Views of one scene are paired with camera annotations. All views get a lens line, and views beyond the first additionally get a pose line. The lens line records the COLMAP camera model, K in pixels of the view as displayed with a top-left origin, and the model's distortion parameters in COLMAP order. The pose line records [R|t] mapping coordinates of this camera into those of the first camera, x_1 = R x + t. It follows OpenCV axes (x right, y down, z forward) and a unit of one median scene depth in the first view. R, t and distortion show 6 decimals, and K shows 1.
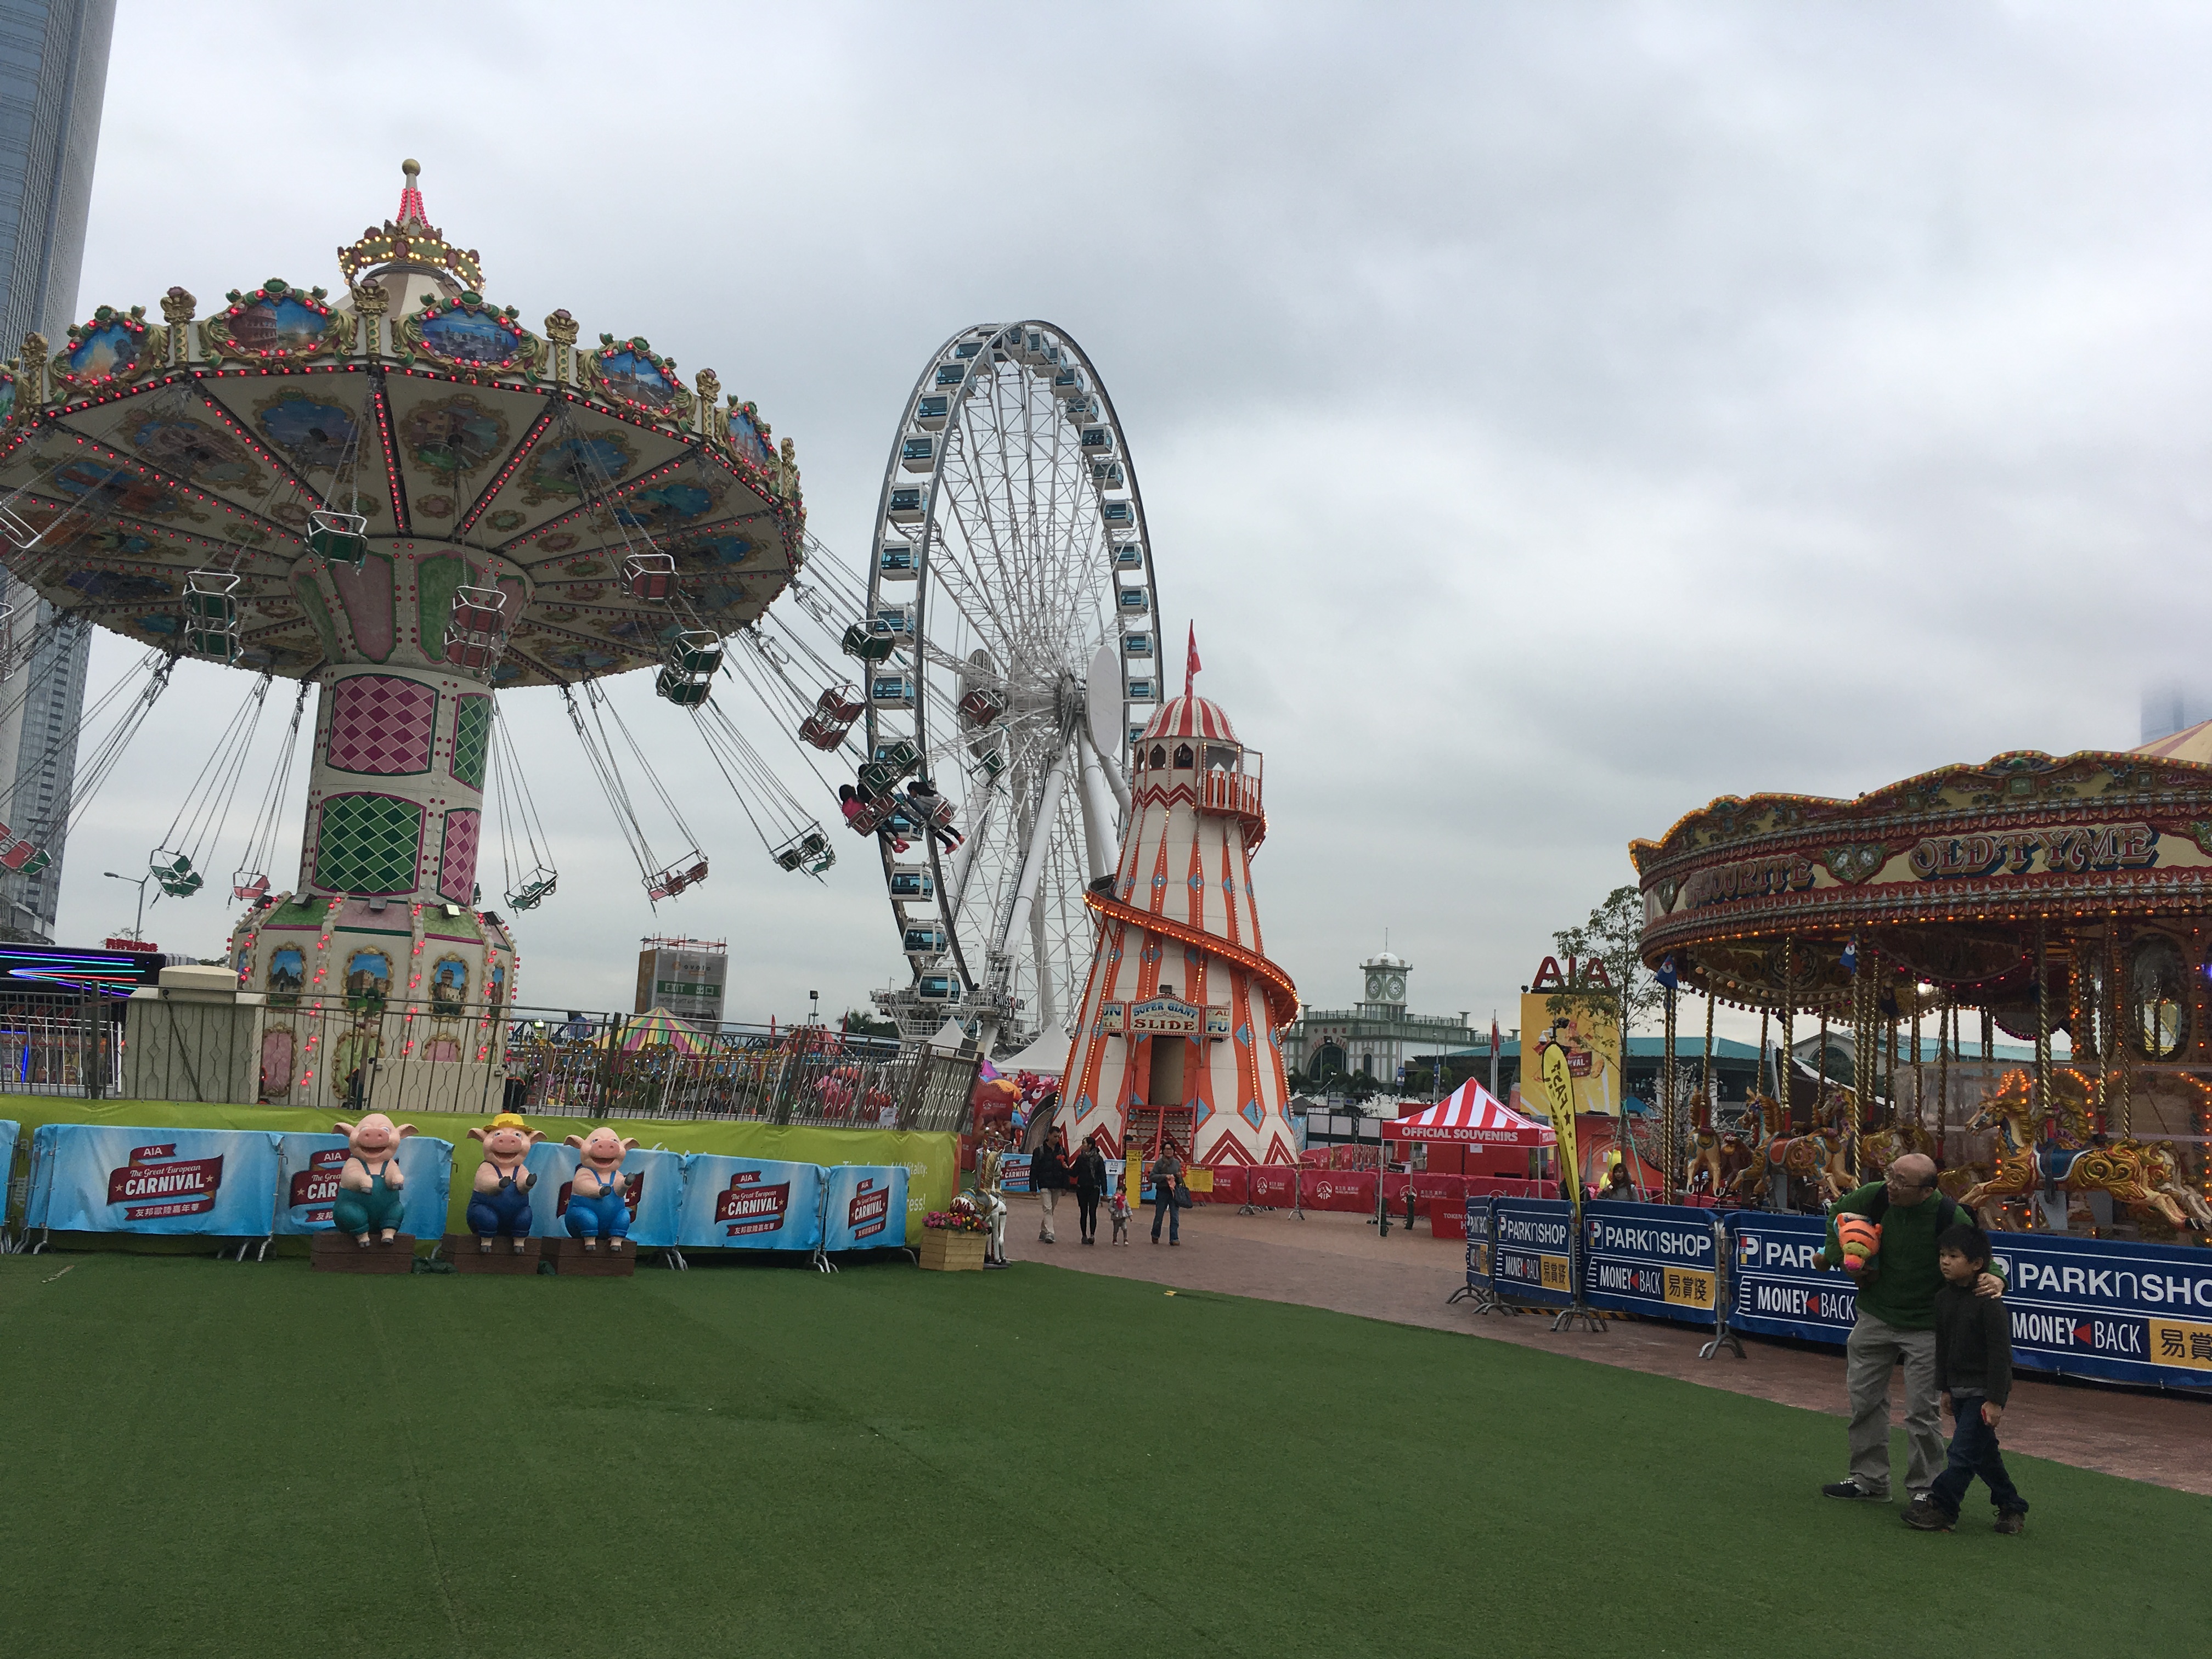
lens RADIAL K [[1835.2, 0, 1108.9], [0, 1835.2, 829.3], [0, 0, 1]] dist [0.006255, 0.001235]
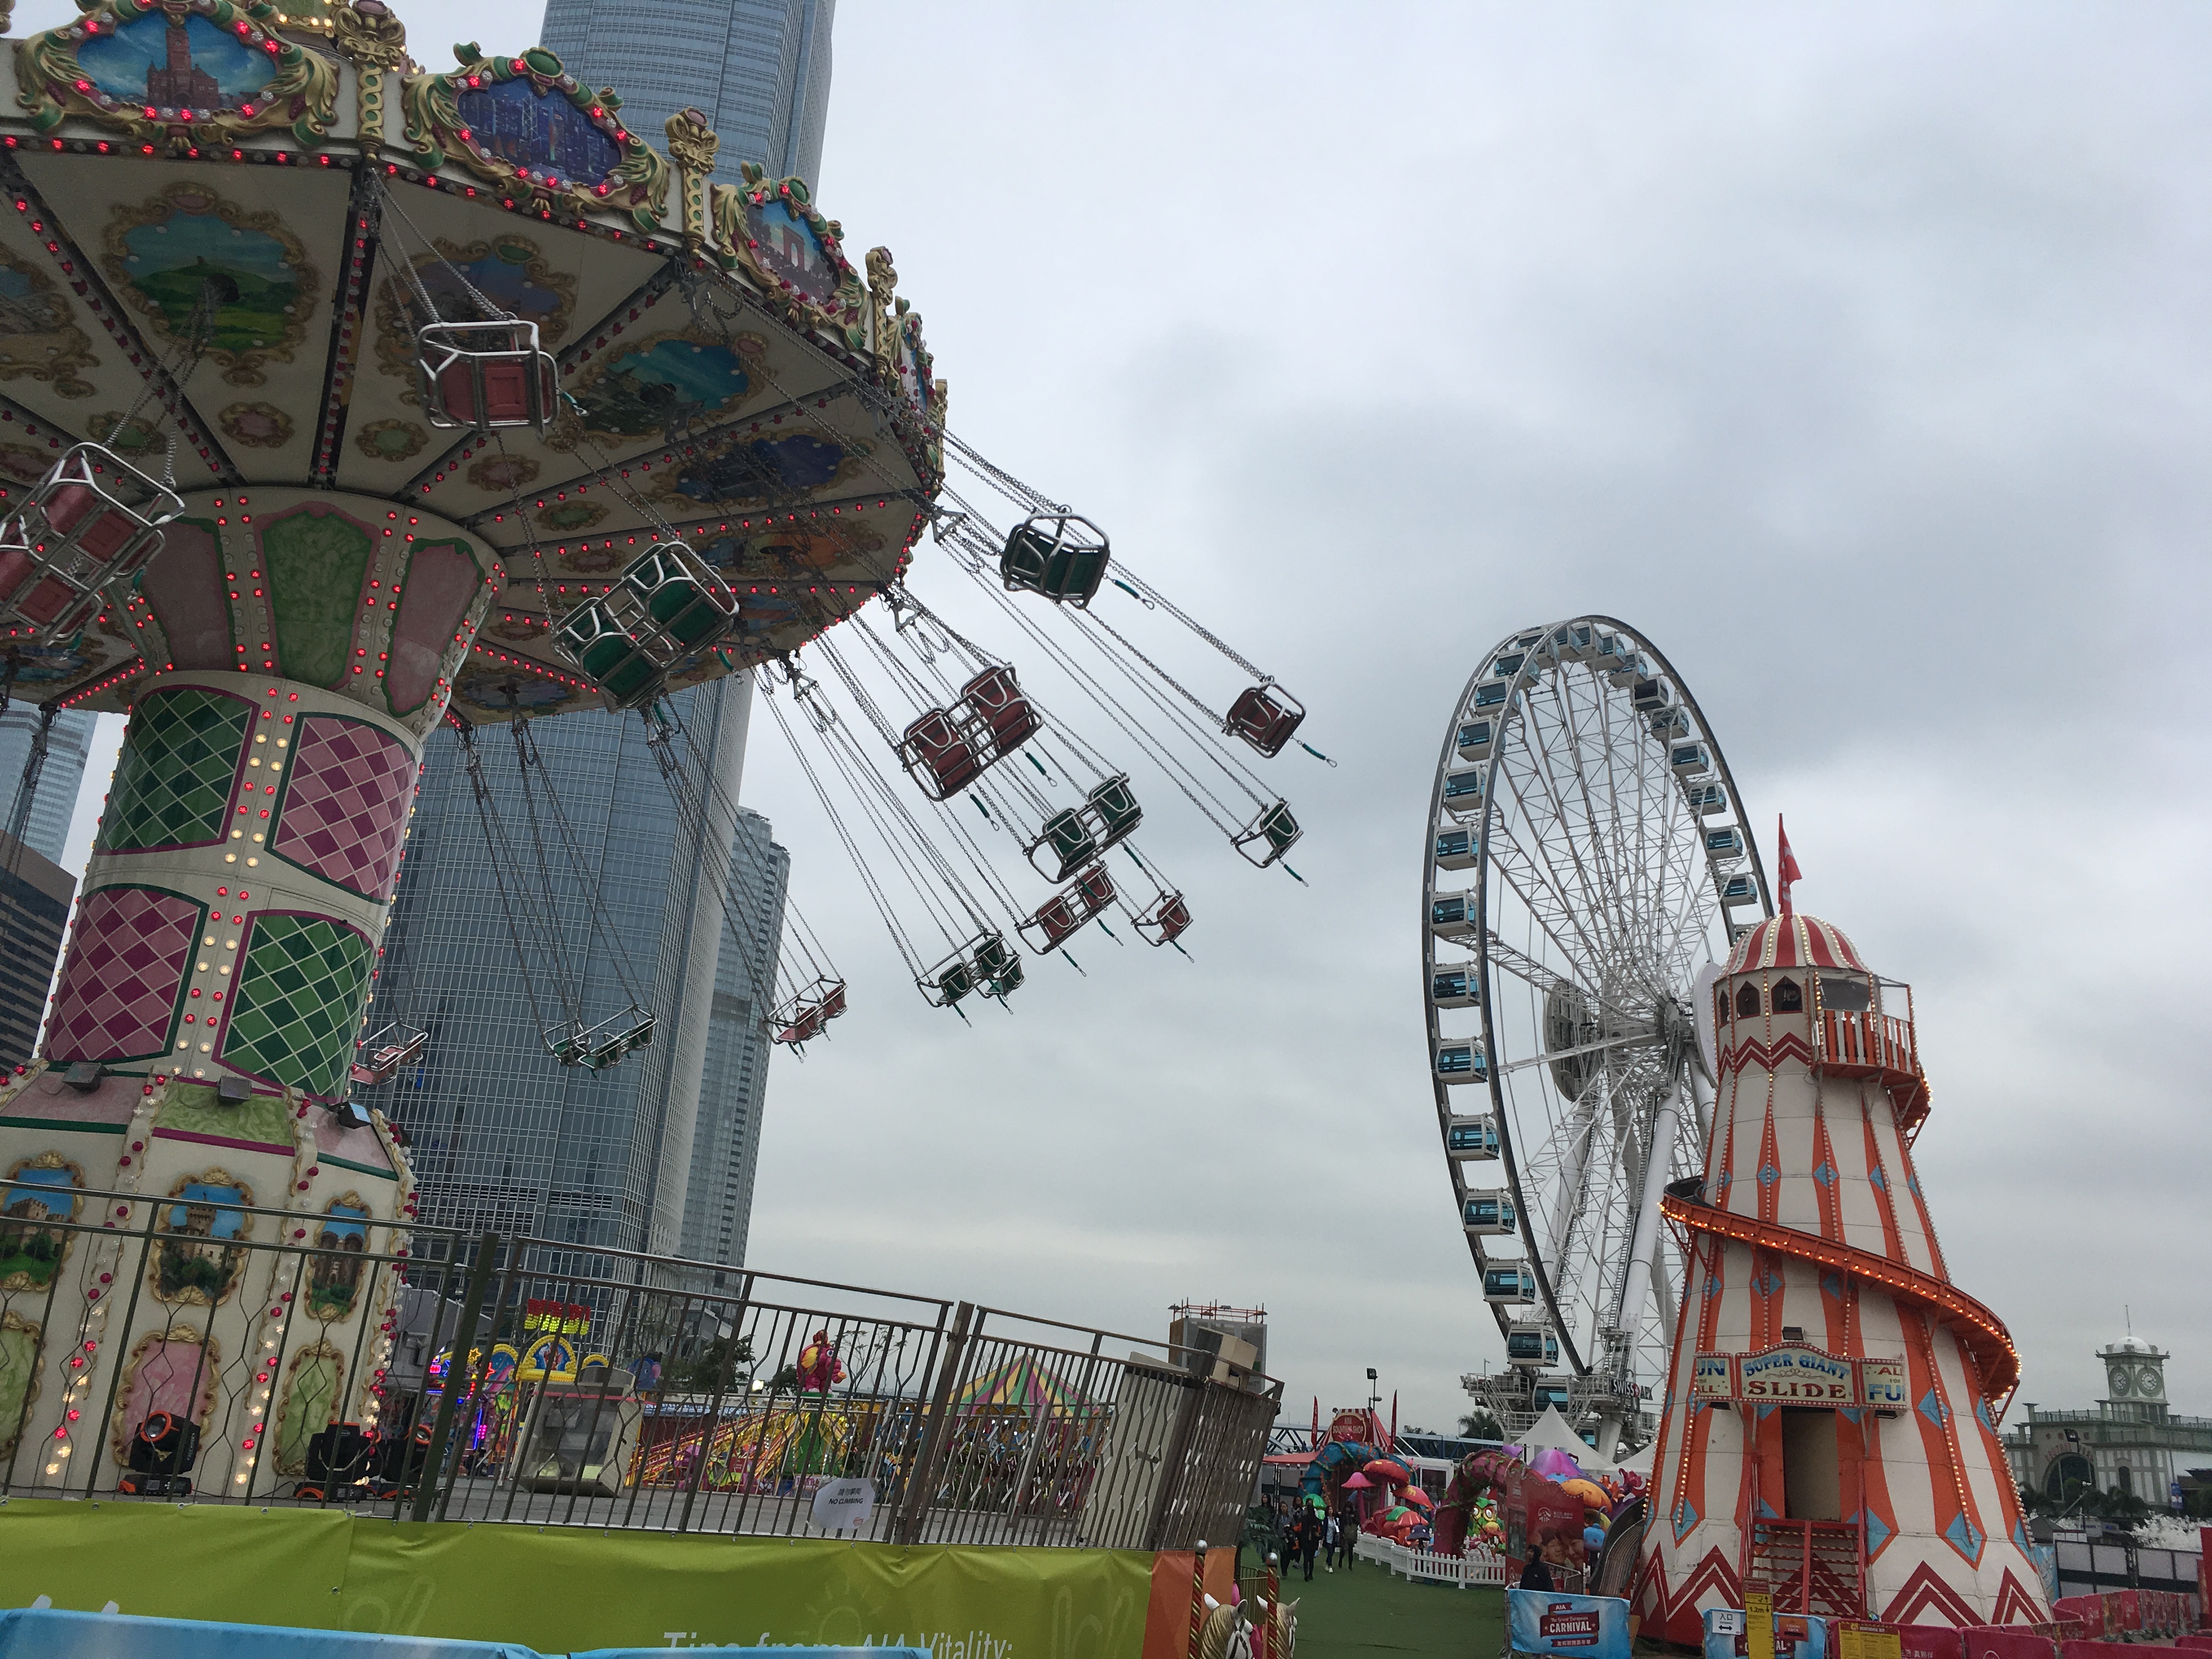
lens RADIAL K [[1835.2, 0, 1099.6], [0, 1835.2, 827.8], [0, 0, 1]] dist [0.006255, 0.001235]
pose [[0.941763, -0.101559, -0.320576, 0.024624], [0.032164, 0.976139, -0.214751, 0.040037], [0.334737, 0.191934, 0.922558, 0.249694]]
